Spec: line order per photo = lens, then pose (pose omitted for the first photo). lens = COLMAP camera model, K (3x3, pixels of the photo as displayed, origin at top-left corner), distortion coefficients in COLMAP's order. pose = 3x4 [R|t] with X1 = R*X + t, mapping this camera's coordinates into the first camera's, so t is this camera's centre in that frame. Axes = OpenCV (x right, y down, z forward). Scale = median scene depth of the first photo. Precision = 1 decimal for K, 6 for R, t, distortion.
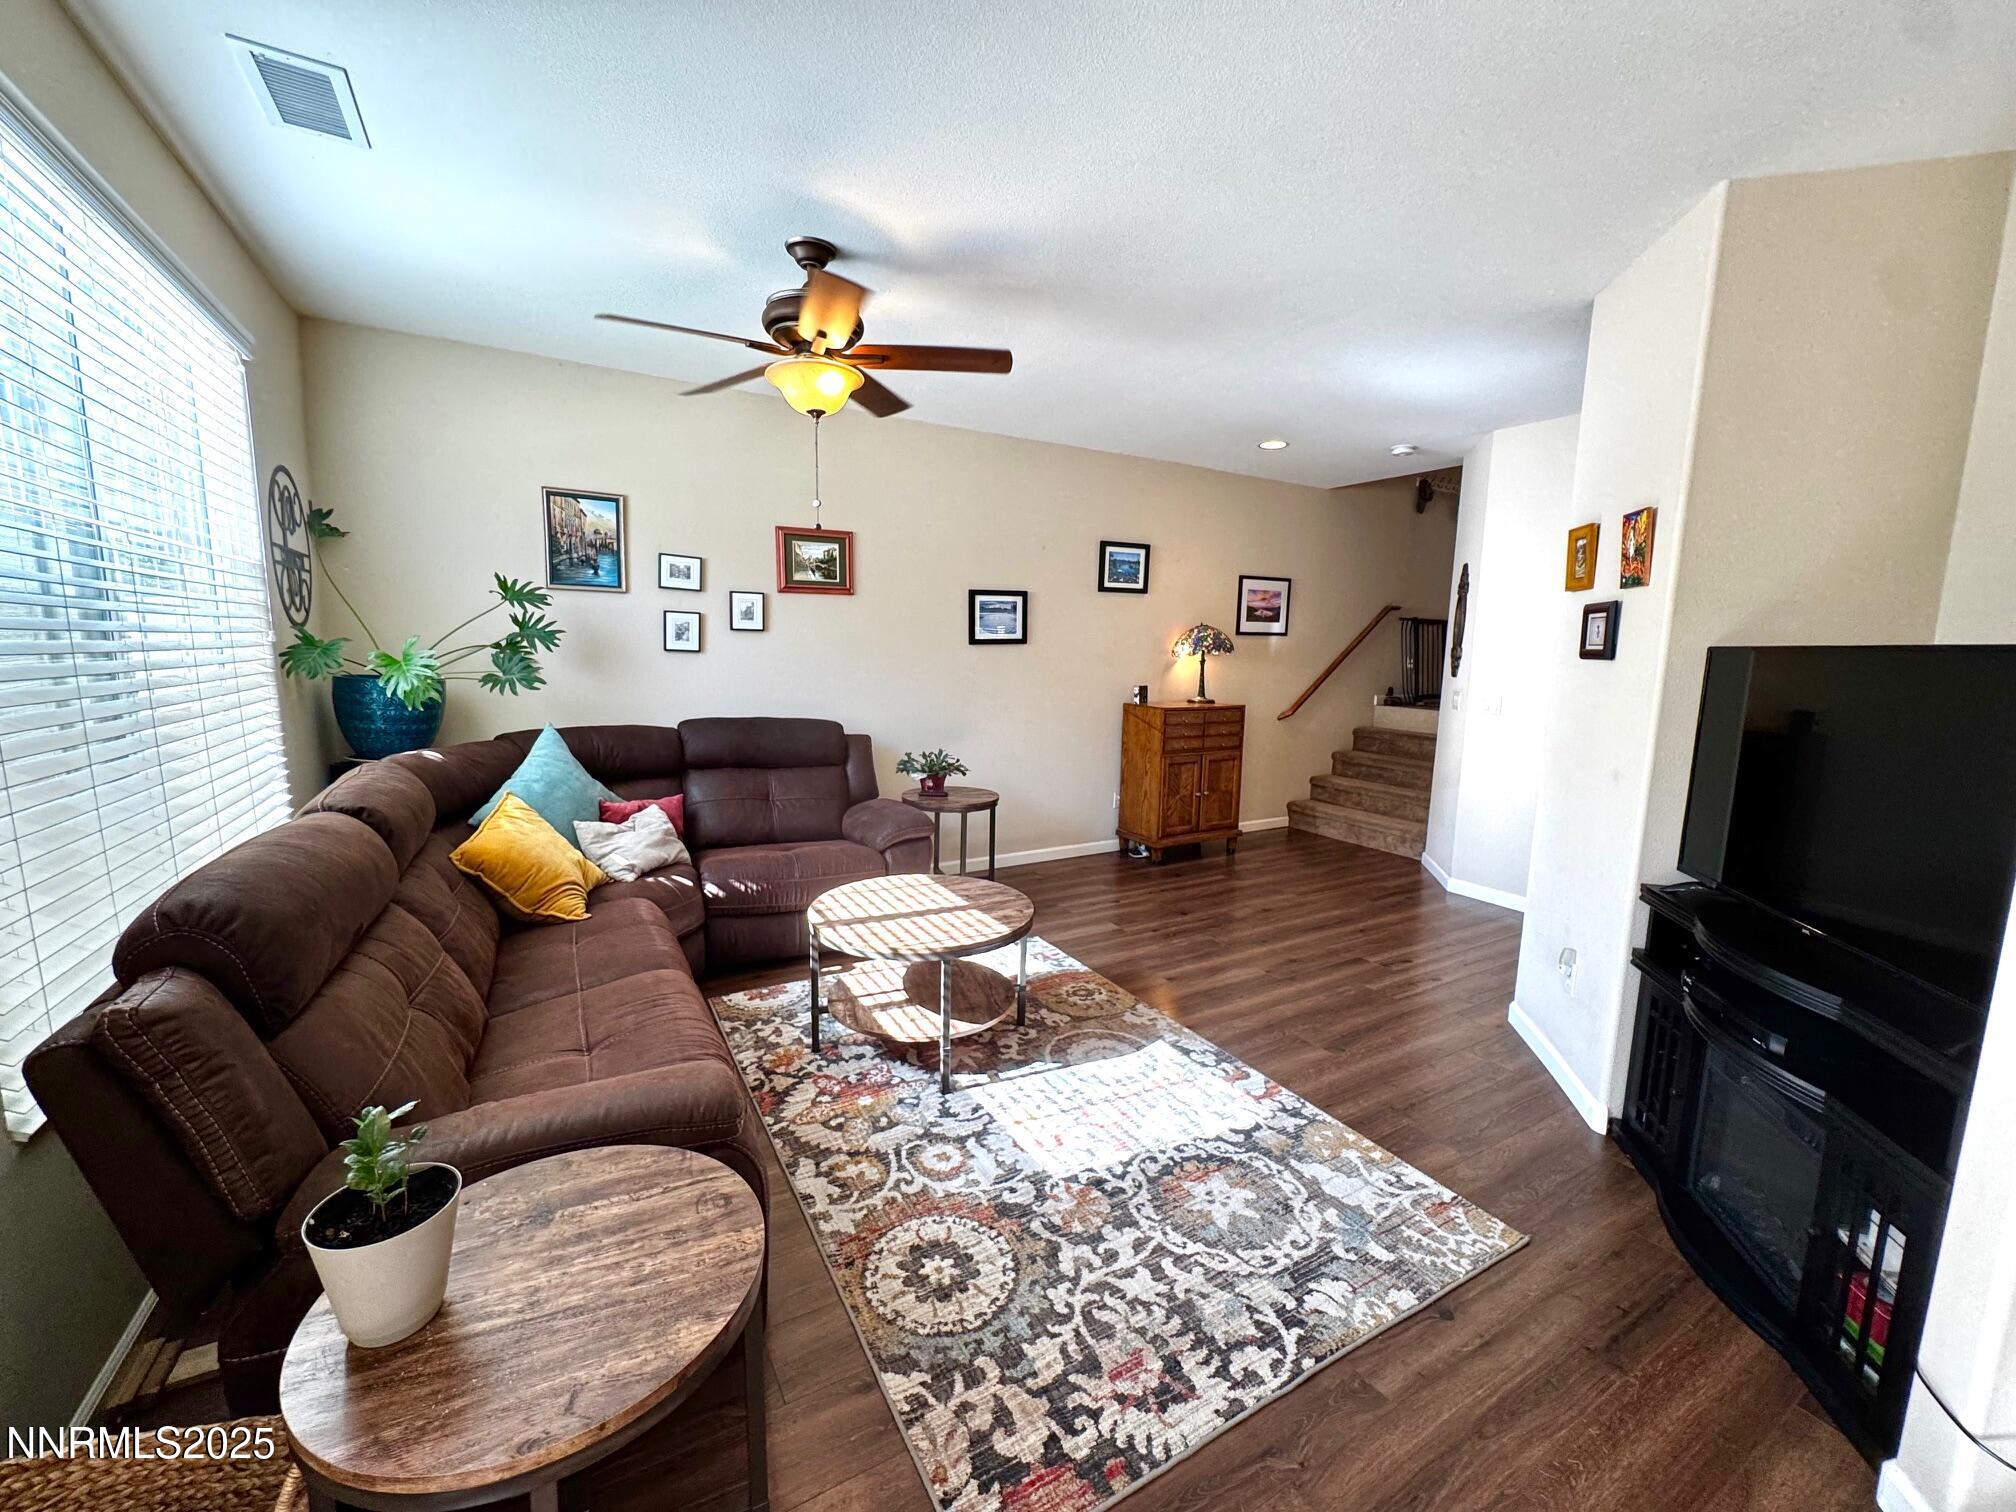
lens RADIAL K [[805.0, 0, 1001.8], [0, 805.0, 755.4], [0, 0, 1]] dist [-0.003562, -0.000943]
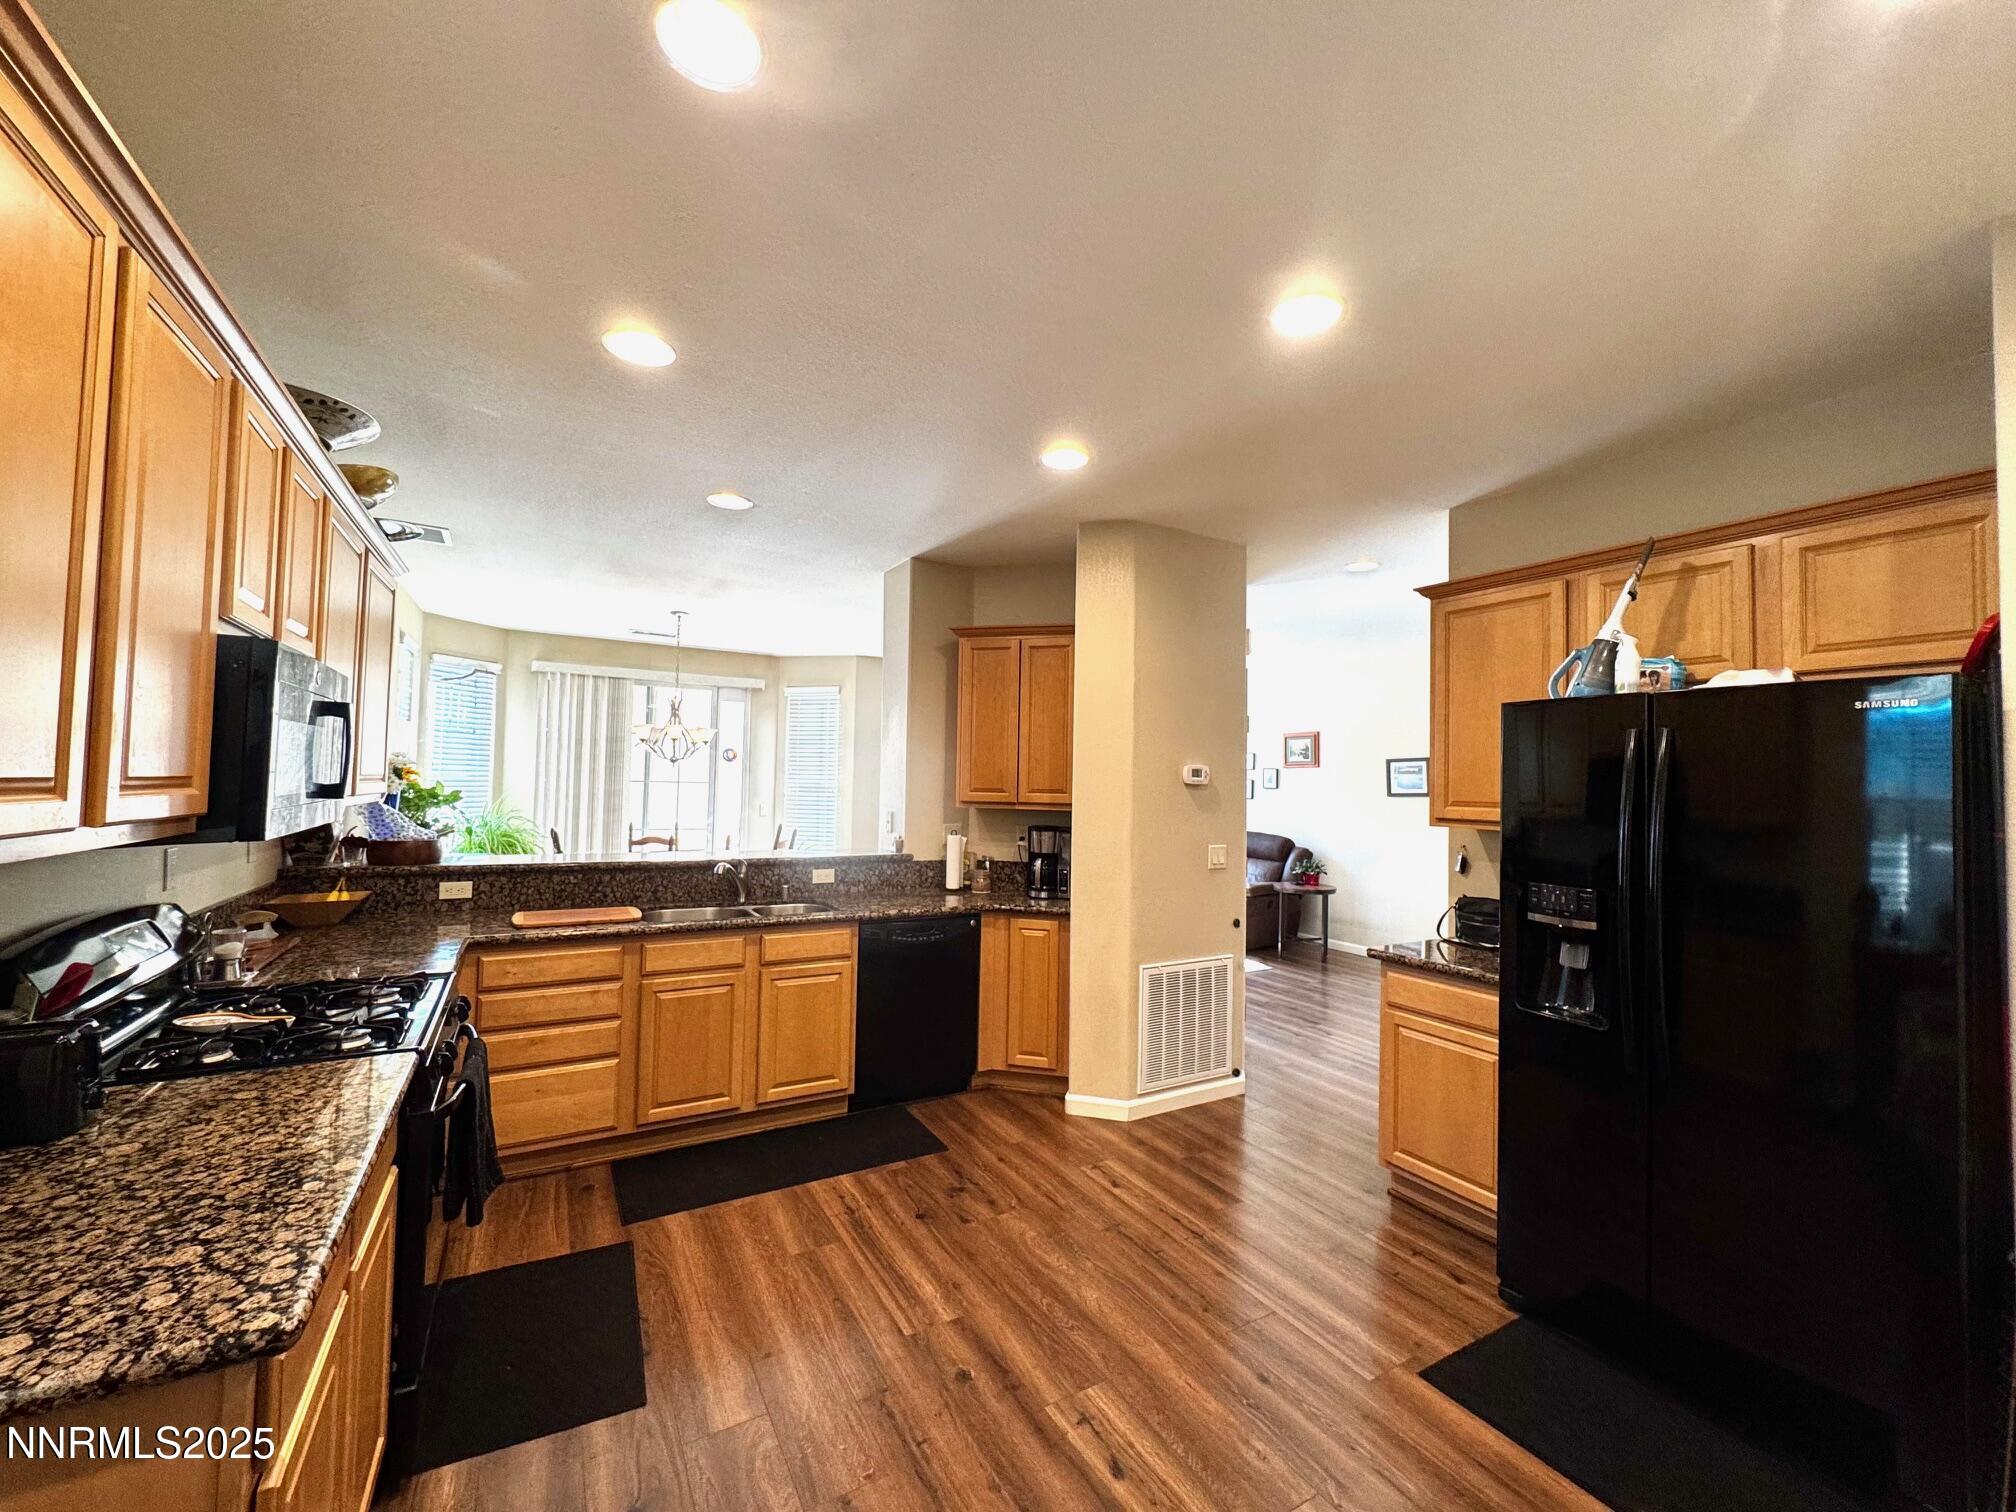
lens RADIAL K [[805.0, 0, 1009.4], [0, 805.0, 755.8], [0, 0, 1]] dist [-0.003562, -0.000943]
pose [[0.005766, -0.048360, -0.998813, 3.227363], [-0.155620, 0.986617, -0.048668, -0.074712], [0.987800, 0.155715, -0.001837, 0.717975]]
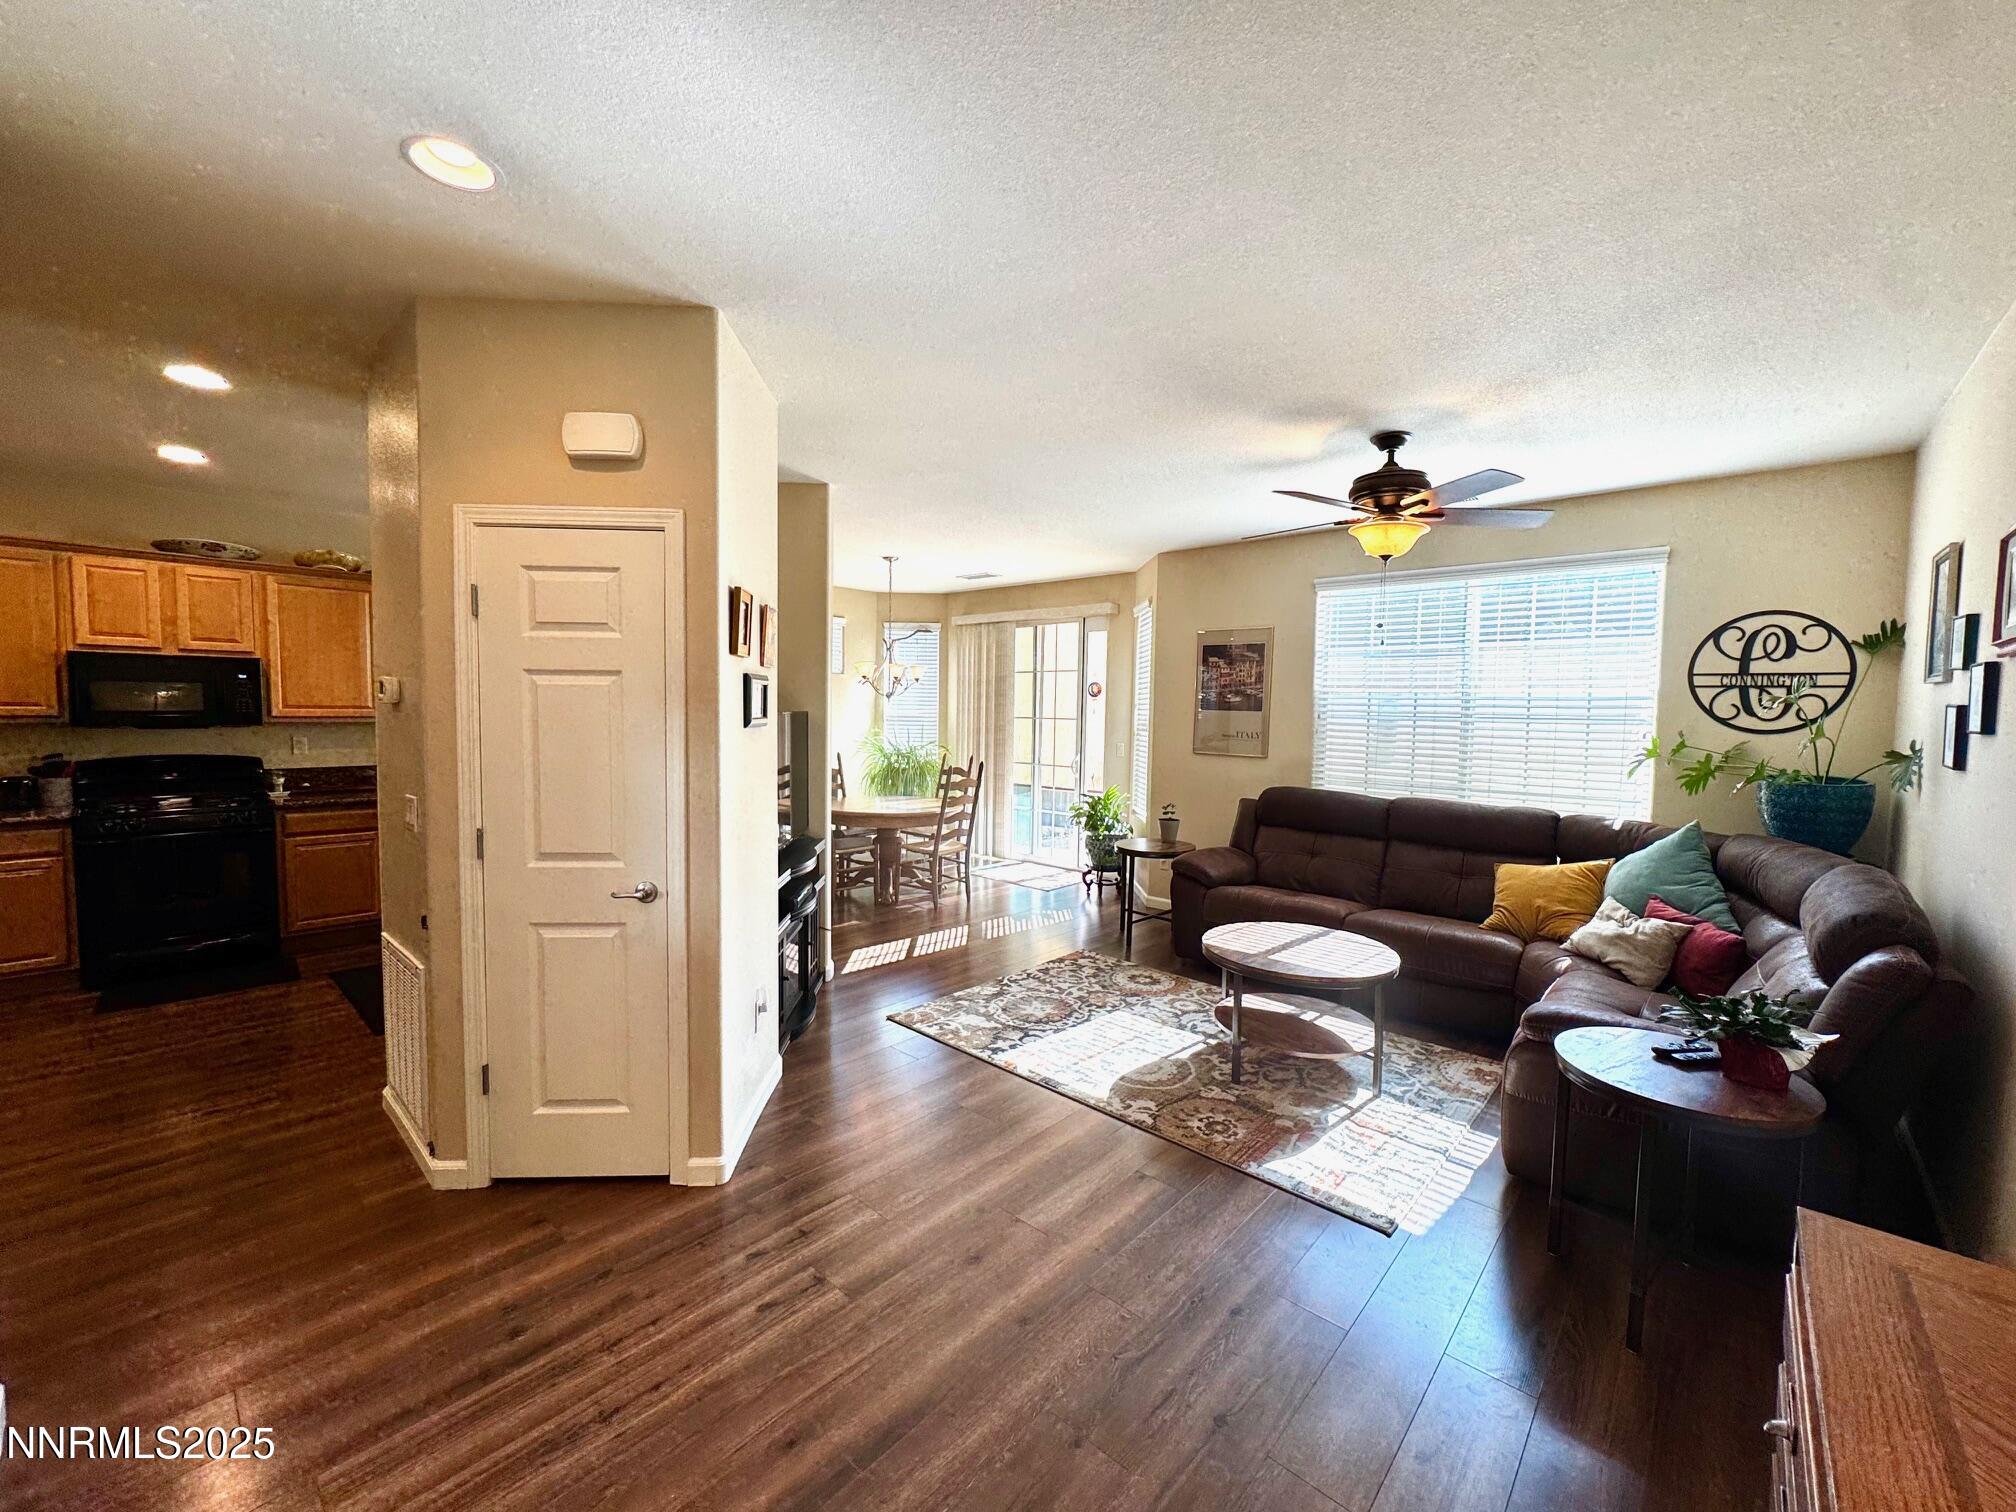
lens RADIAL K [[805.0, 0, 1016.6], [0, 805.0, 756.3], [0, 0, 1]] dist [-0.003562, -0.000943]
pose [[-0.948833, -0.012905, -0.315514, 0.907555], [-0.071869, 0.981768, 0.175972, -0.360881], [0.307491, 0.189643, -0.932462, 2.588904]]
